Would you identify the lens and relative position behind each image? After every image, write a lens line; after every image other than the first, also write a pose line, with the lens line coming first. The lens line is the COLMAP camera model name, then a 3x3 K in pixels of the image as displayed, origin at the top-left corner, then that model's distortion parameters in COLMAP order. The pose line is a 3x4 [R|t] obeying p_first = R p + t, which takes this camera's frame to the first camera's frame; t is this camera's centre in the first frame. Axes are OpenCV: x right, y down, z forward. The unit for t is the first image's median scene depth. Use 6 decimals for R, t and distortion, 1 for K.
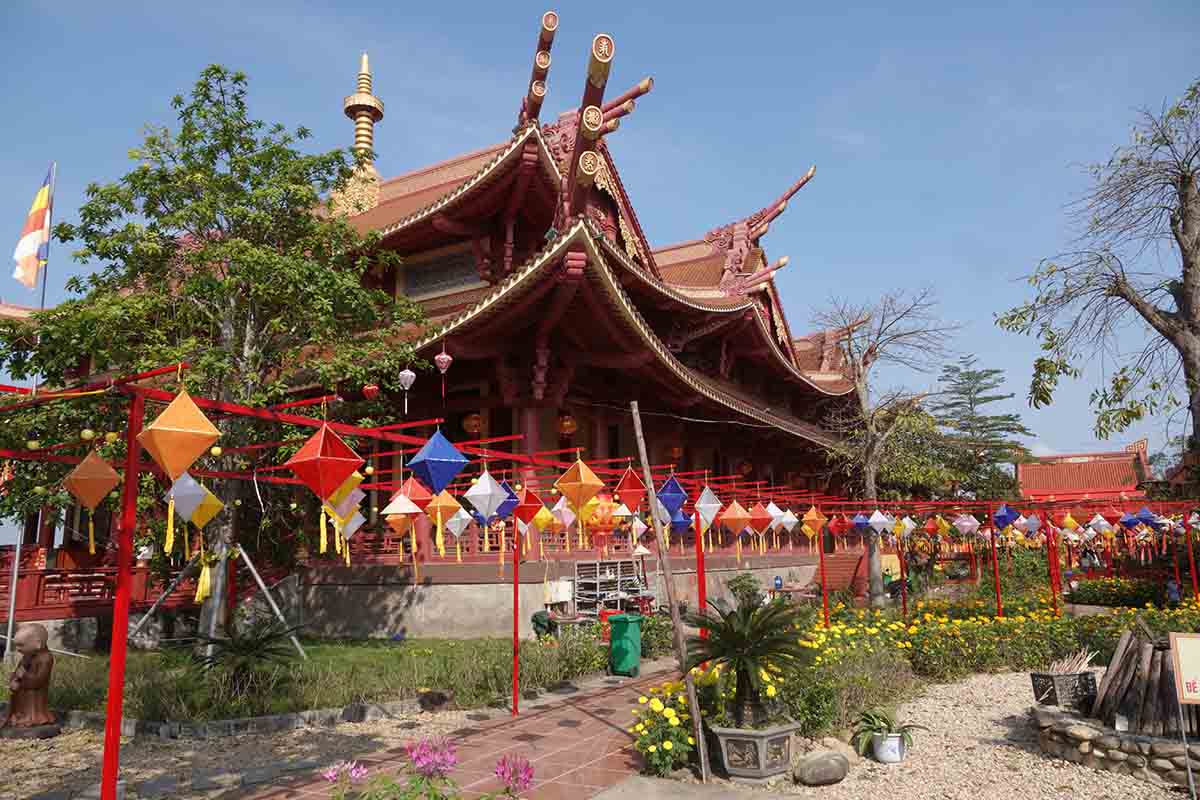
lens RADIAL K [[834.5, 0, 602.7], [0, 834.5, 393.0], [0, 0, 1]] dist [0.003771, -0.000960]
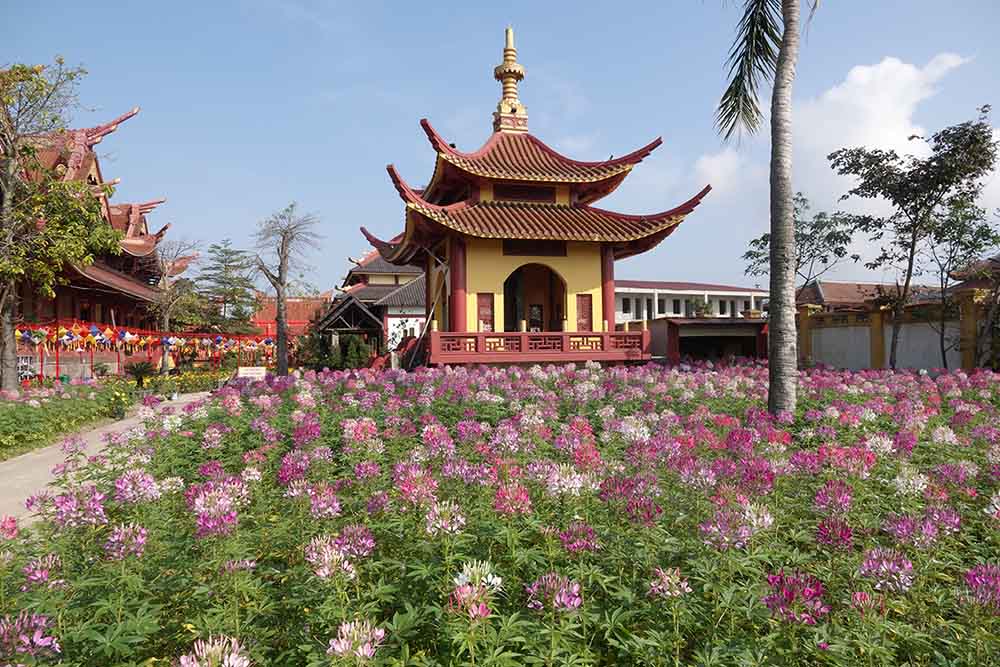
lens RADIAL K [[695.4, 0, 505.7], [0, 695.4, 327.8], [0, 0, 1]] dist [0.003771, -0.000960]
pose [[0.704170, 0.036745, 0.709080, -0.153634], [-0.137165, 0.986888, 0.085074, -0.068975], [-0.696657, -0.157168, 0.699977, -0.400184]]
